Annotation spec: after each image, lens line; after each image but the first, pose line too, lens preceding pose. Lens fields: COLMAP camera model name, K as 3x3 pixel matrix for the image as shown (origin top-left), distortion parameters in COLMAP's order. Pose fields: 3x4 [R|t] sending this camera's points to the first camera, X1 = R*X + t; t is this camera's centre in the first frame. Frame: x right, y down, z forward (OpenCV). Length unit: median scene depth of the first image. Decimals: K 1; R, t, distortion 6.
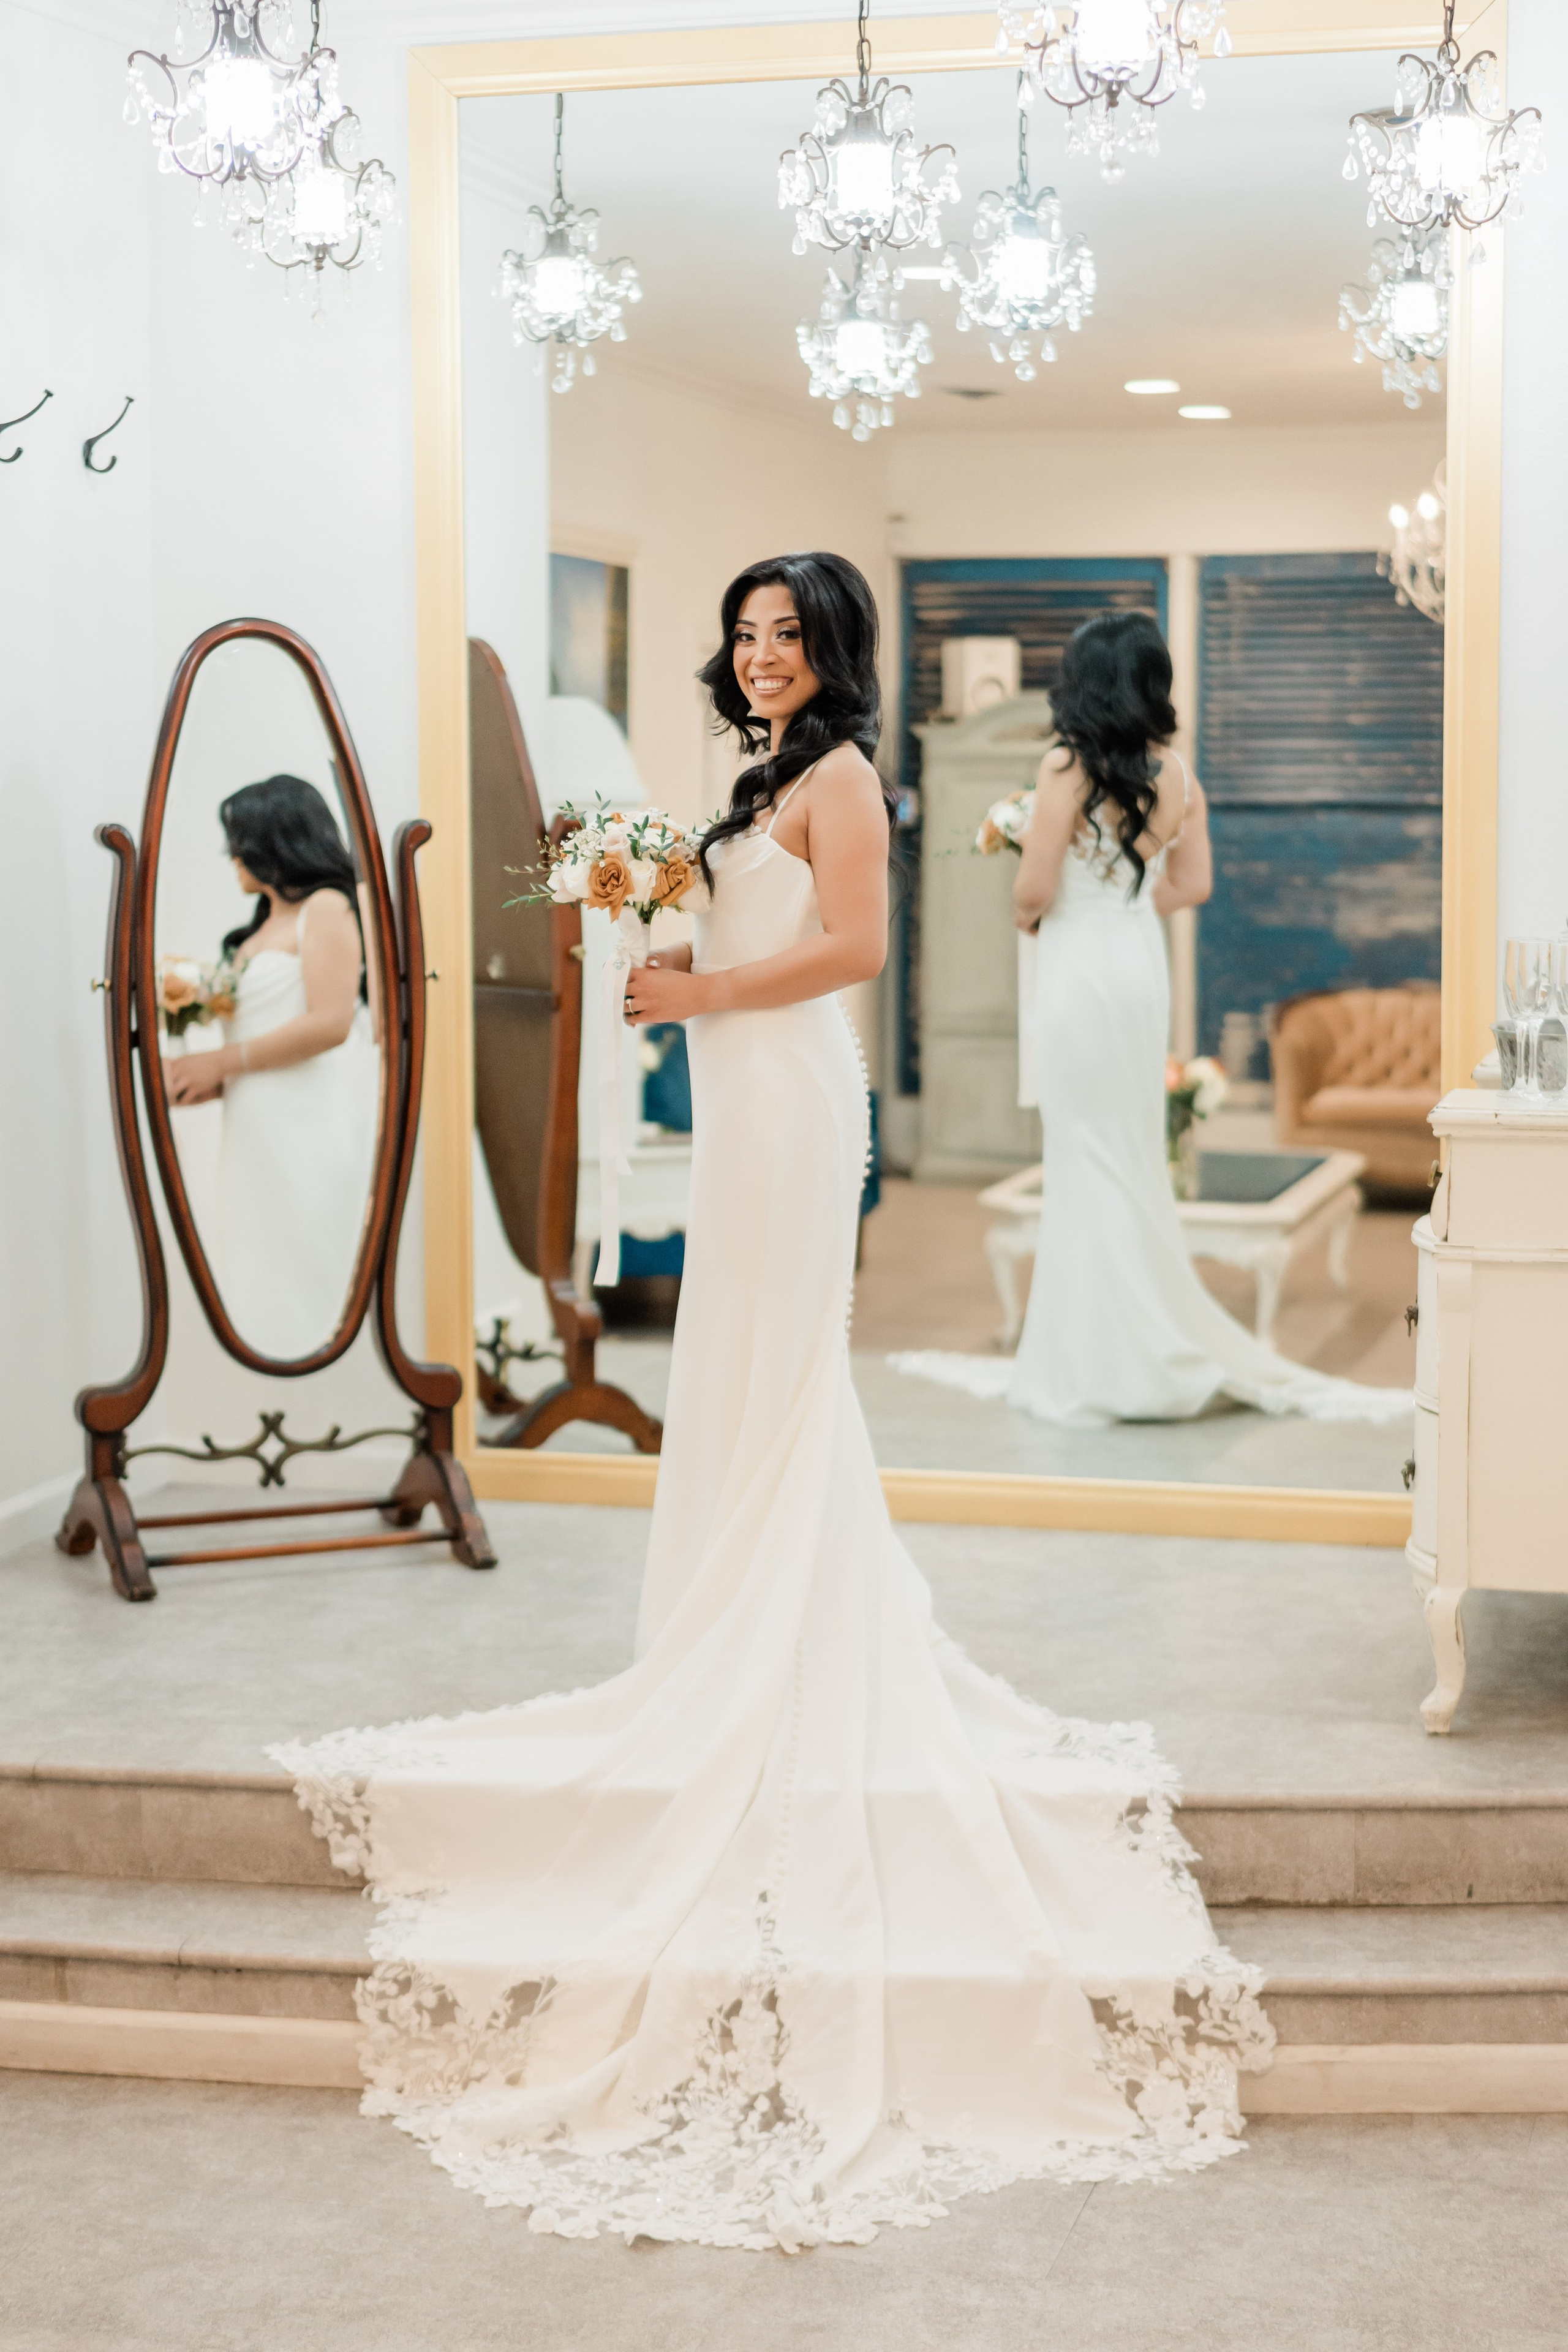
lens RADIAL K [[3872.2, 0, 784.0], [0, 3872.2, 1176.0], [0, 0, 1]] dist [0.020097, -0.098295]
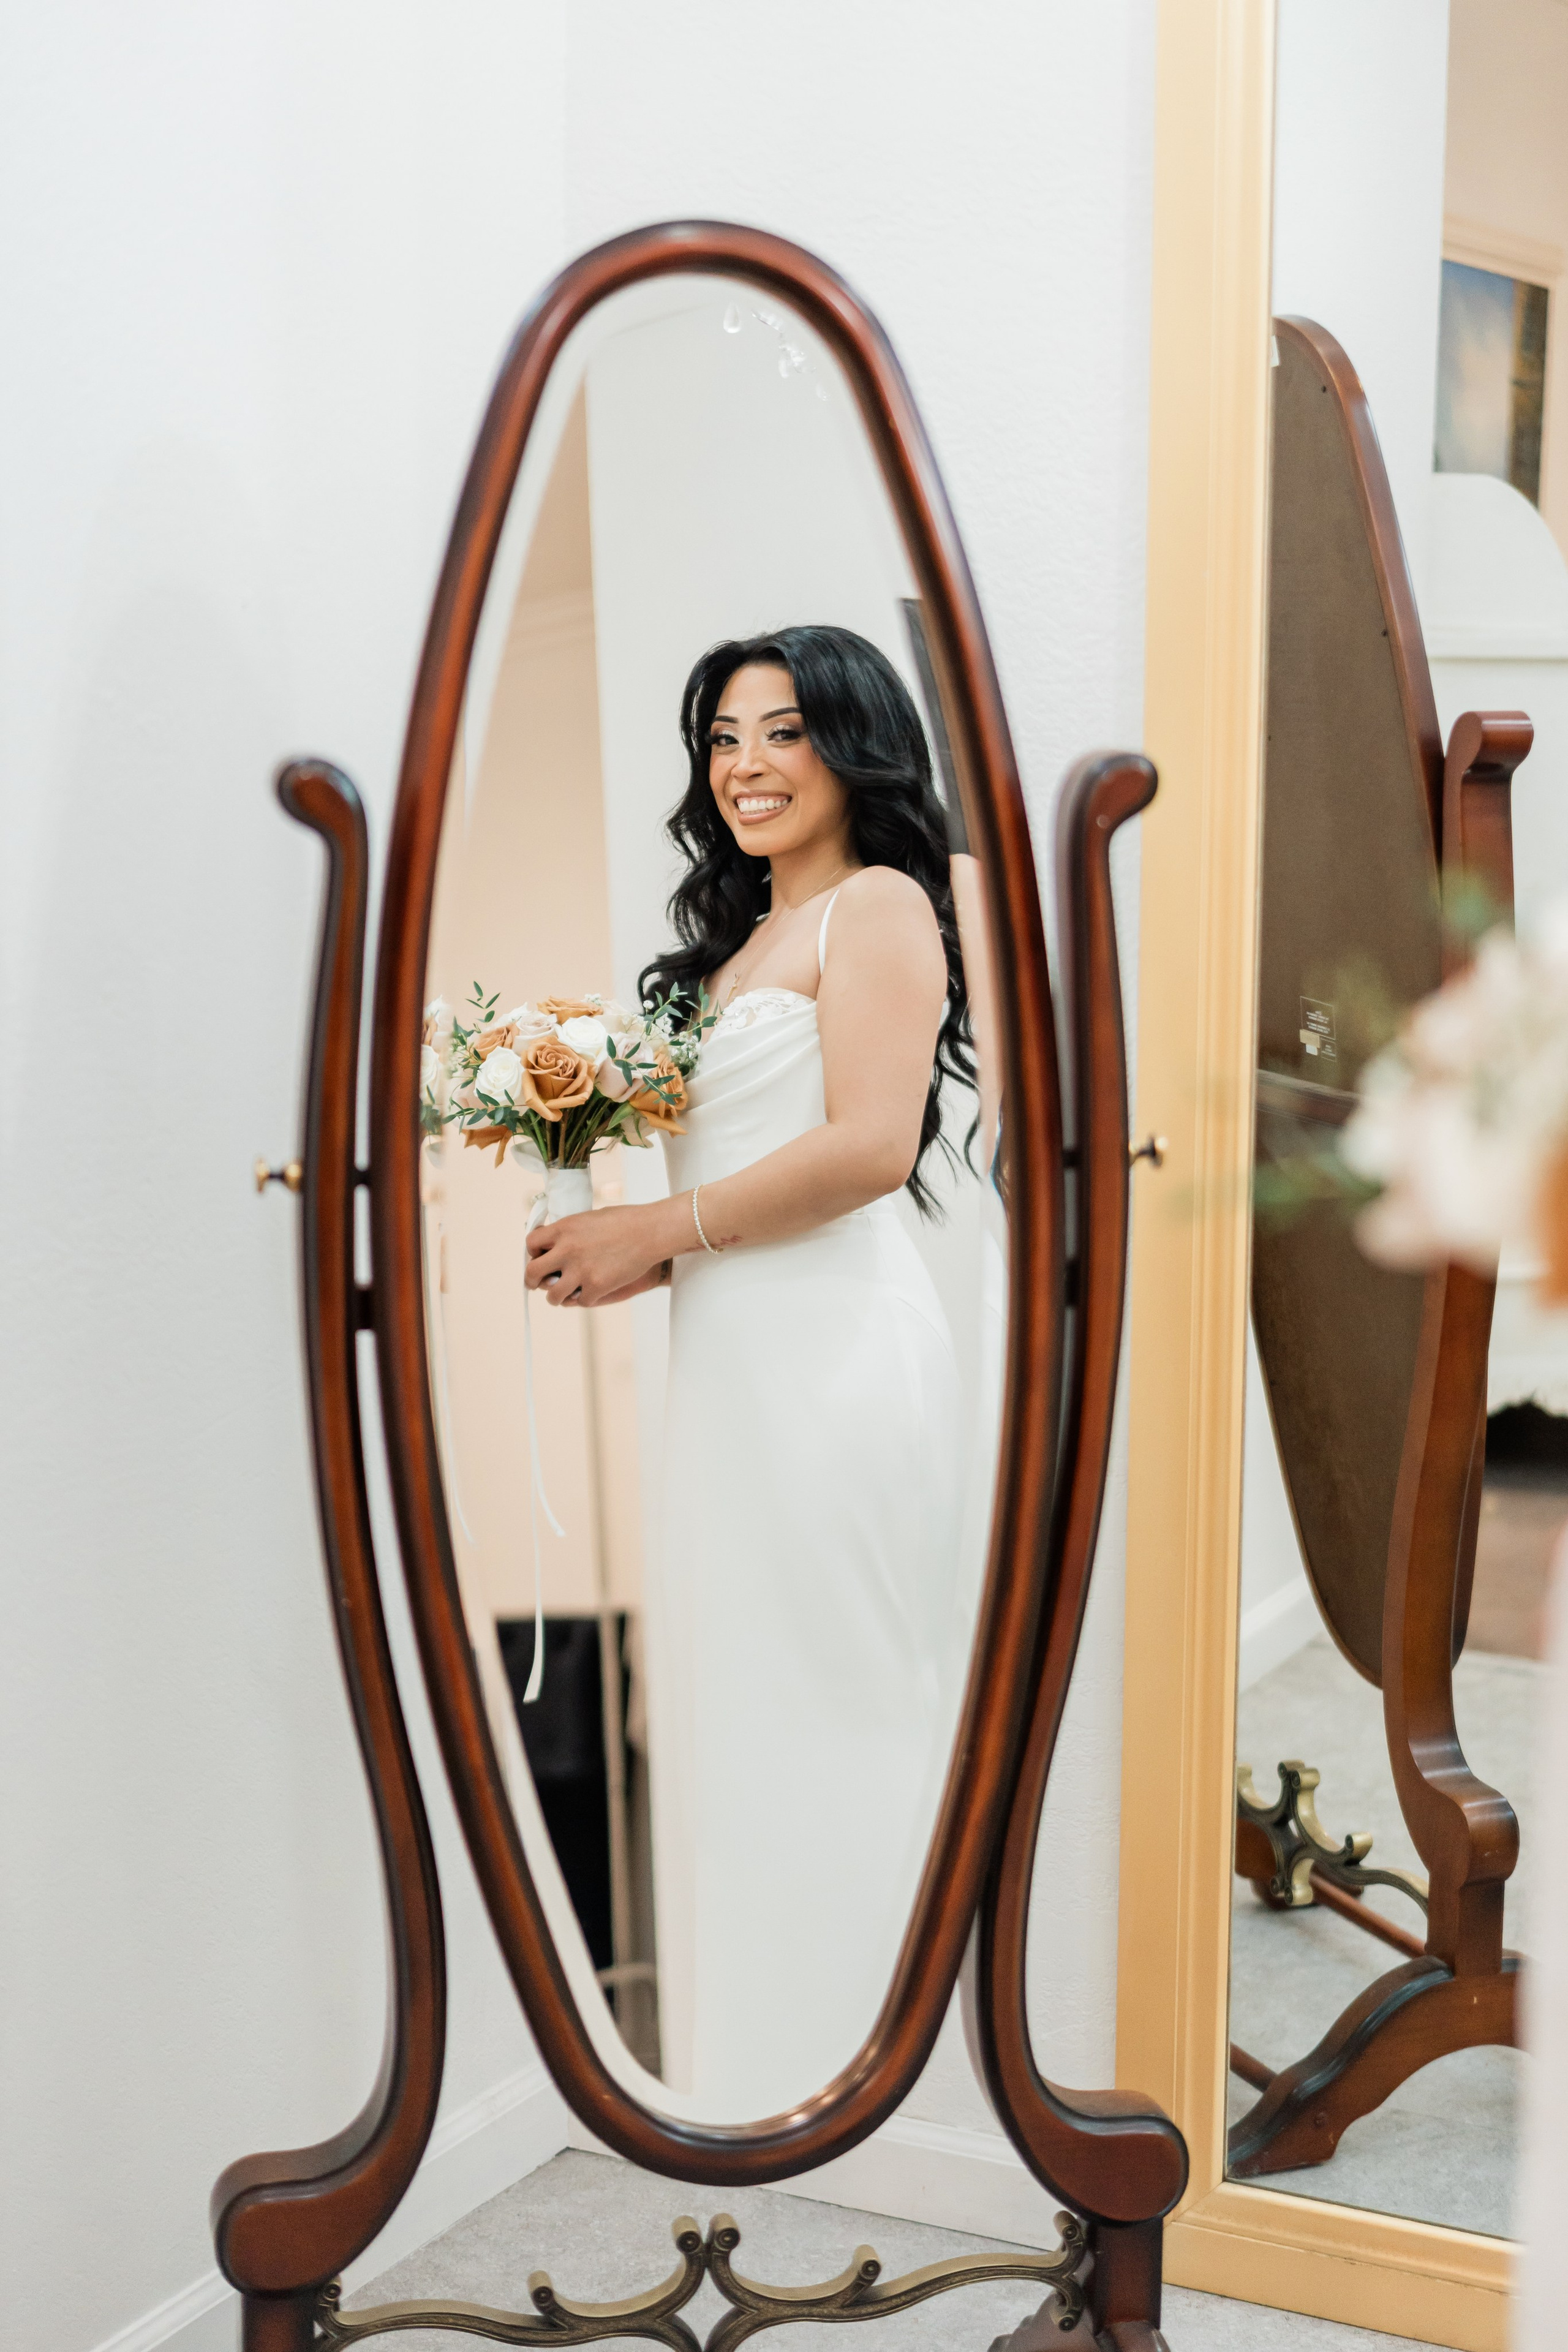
lens RADIAL K [[3822.9, 0, 784.0], [0, 3822.9, 1176.0], [0, 0, 1]] dist [-0.011918, 1.586587]
pose [[0.976936, 0.047147, -0.208260, -0.042331], [-0.036450, 0.997826, 0.054905, -0.063117], [0.210396, -0.046048, 0.976531, 0.564501]]
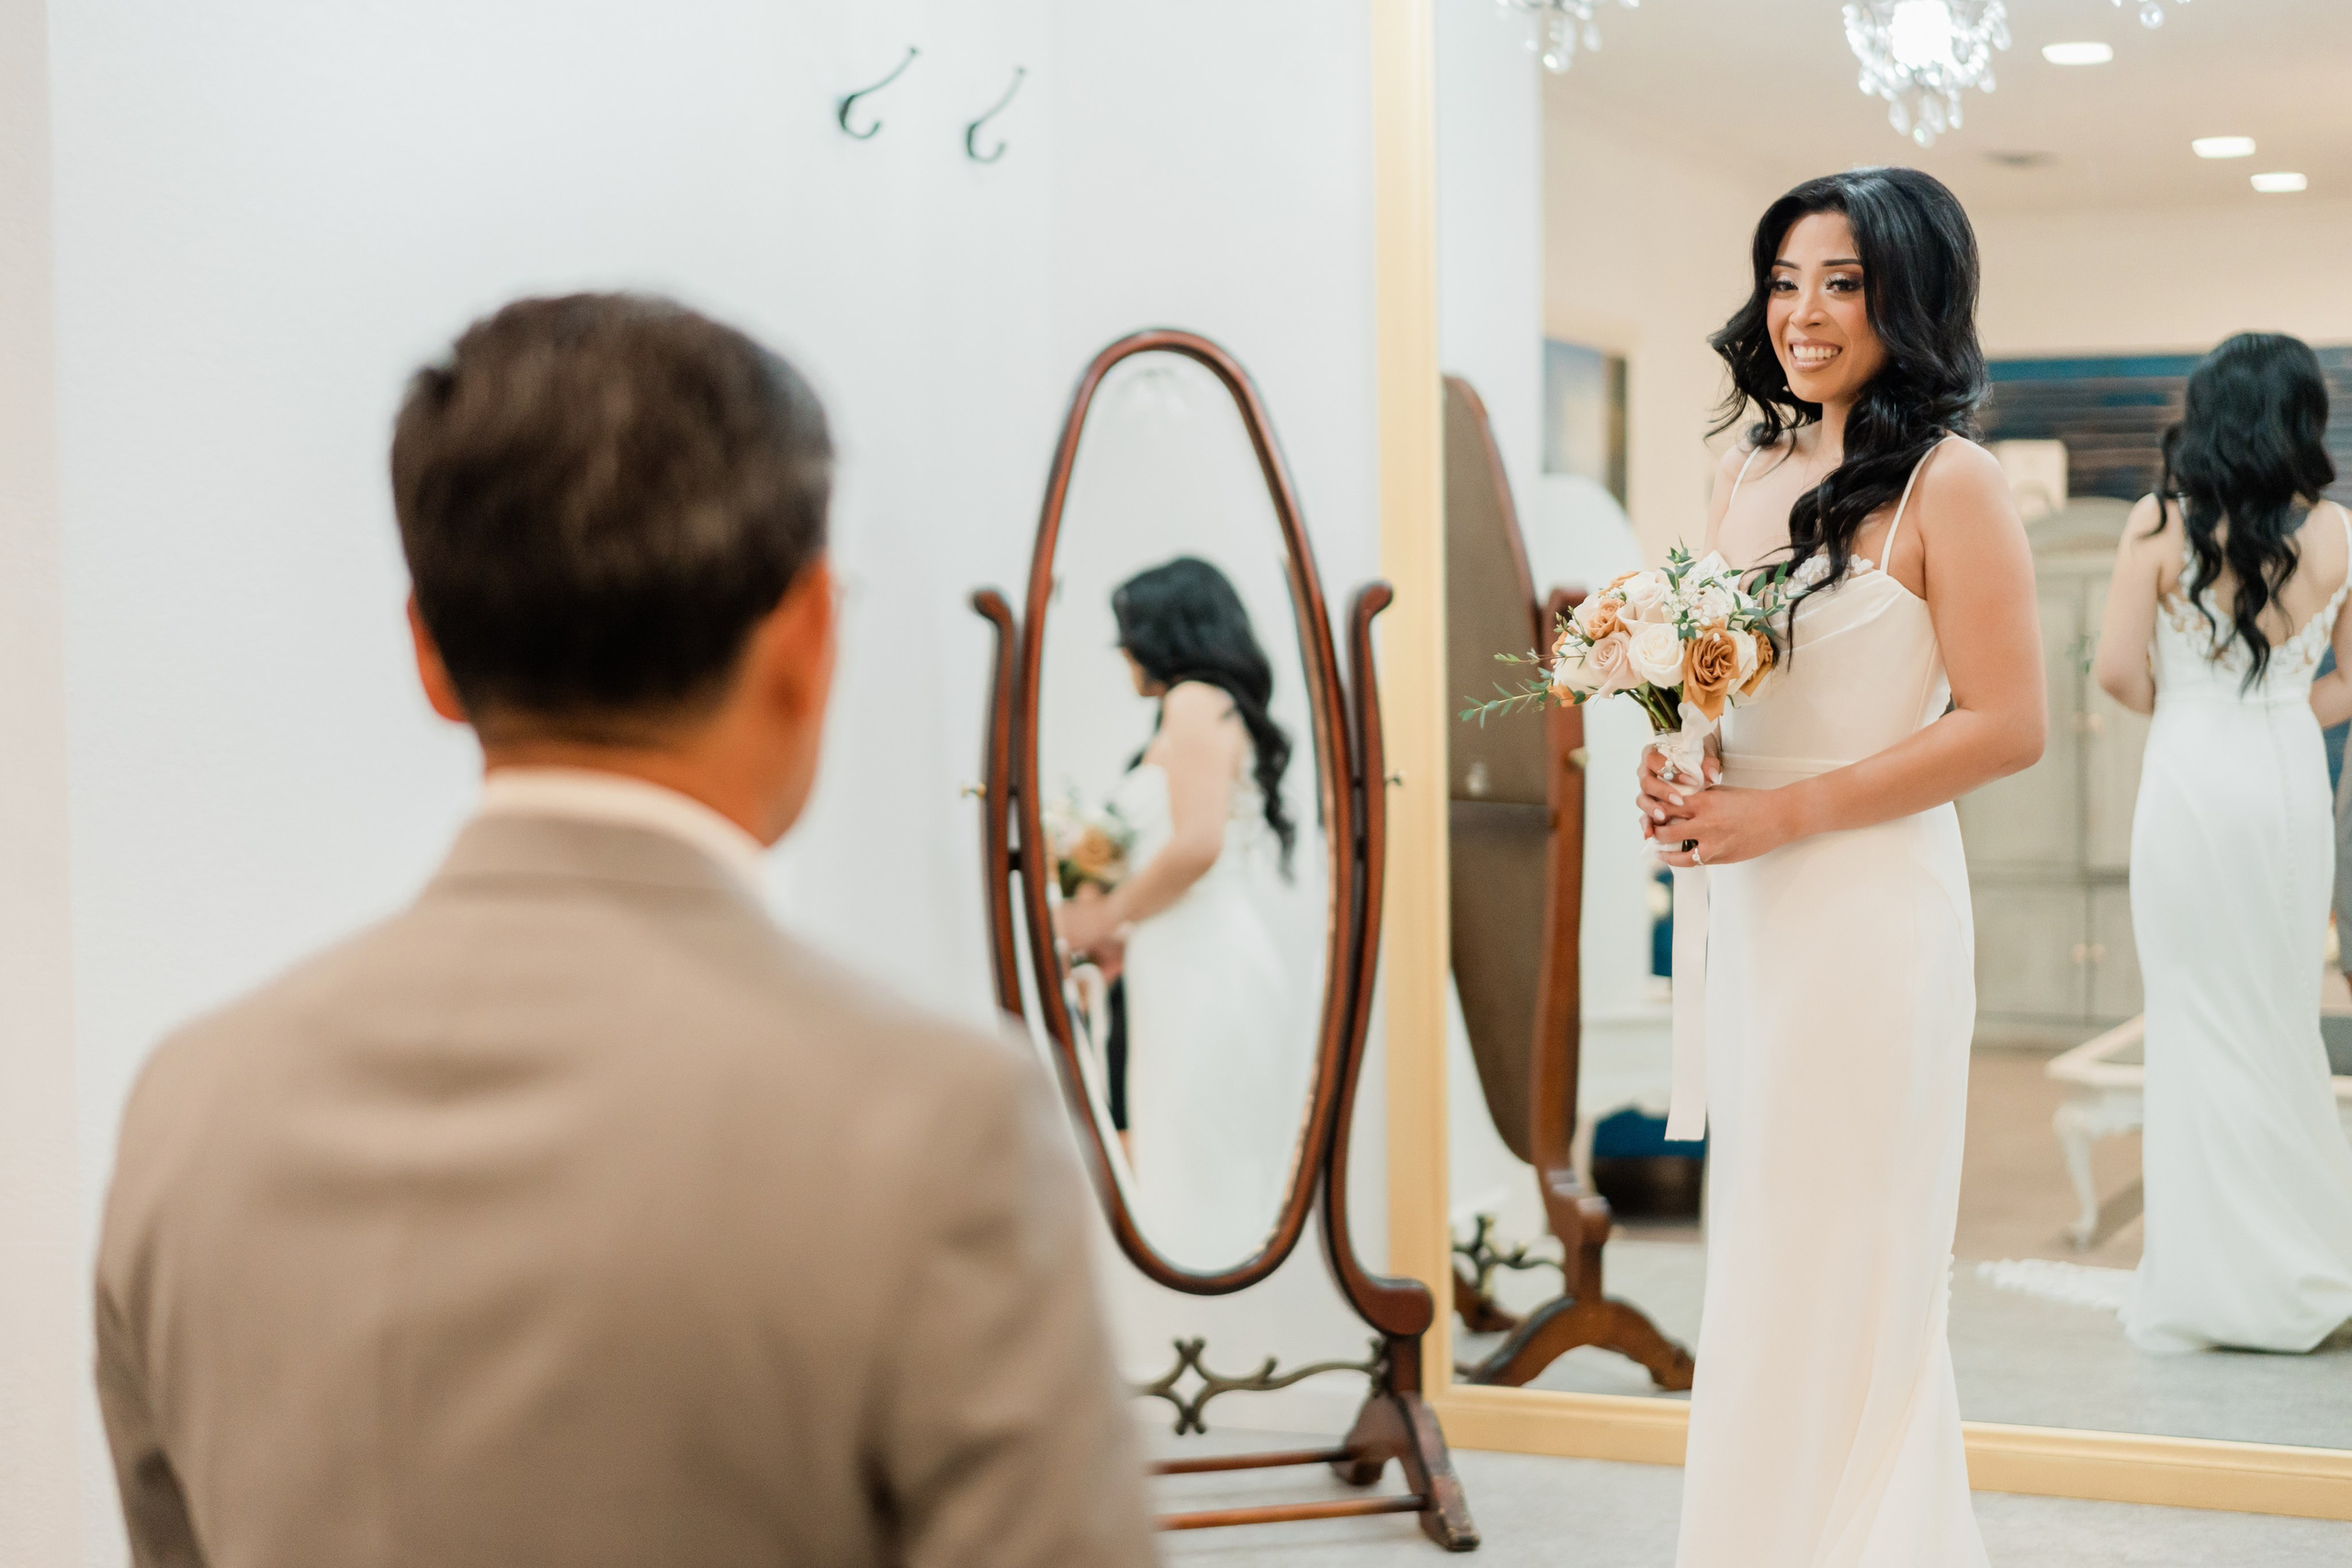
lens RADIAL K [[3871.8, 0, 1131.4], [0, 3871.8, 857.9], [0, 0, 1]] dist [0.020097, -0.098295]
pose [[0.986528, -0.004537, -0.163530, -0.014288], [-0.003255, 0.998873, -0.047348, 0.001011], [0.163560, 0.047243, 0.985402, 0.204642]]
